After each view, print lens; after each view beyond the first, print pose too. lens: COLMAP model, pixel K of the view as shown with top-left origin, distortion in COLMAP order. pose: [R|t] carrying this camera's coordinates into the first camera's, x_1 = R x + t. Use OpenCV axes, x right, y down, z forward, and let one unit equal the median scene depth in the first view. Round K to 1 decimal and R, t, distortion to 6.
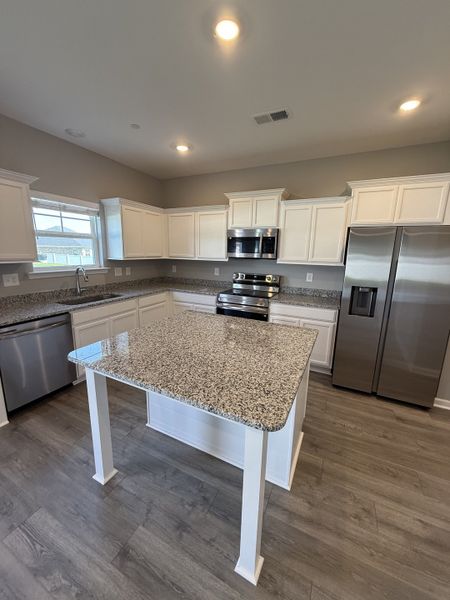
lens RADIAL K [[239.9, 0, 225.4], [0, 239.9, 299.1], [0, 0, 1]] dist [-0.019241, -0.001264]
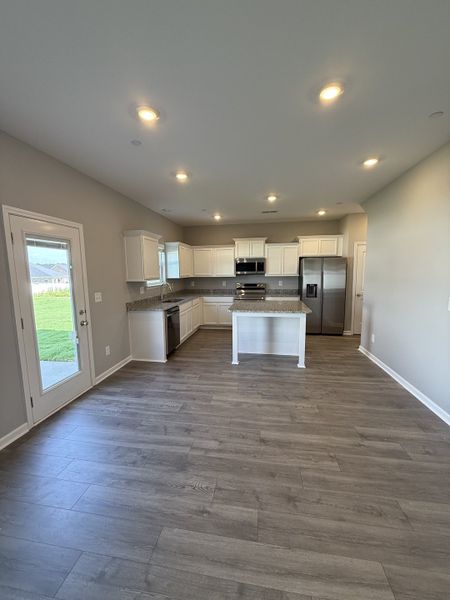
lens RADIAL K [[239.9, 0, 224.7], [0, 239.9, 300.3], [0, 0, 1]] dist [-0.019241, -0.001264]
pose [[0.956989, -0.068966, 0.281808, -0.626309], [0.088945, 0.994304, -0.058715, 0.117864], [-0.276154, 0.081255, 0.957672, -0.683330]]
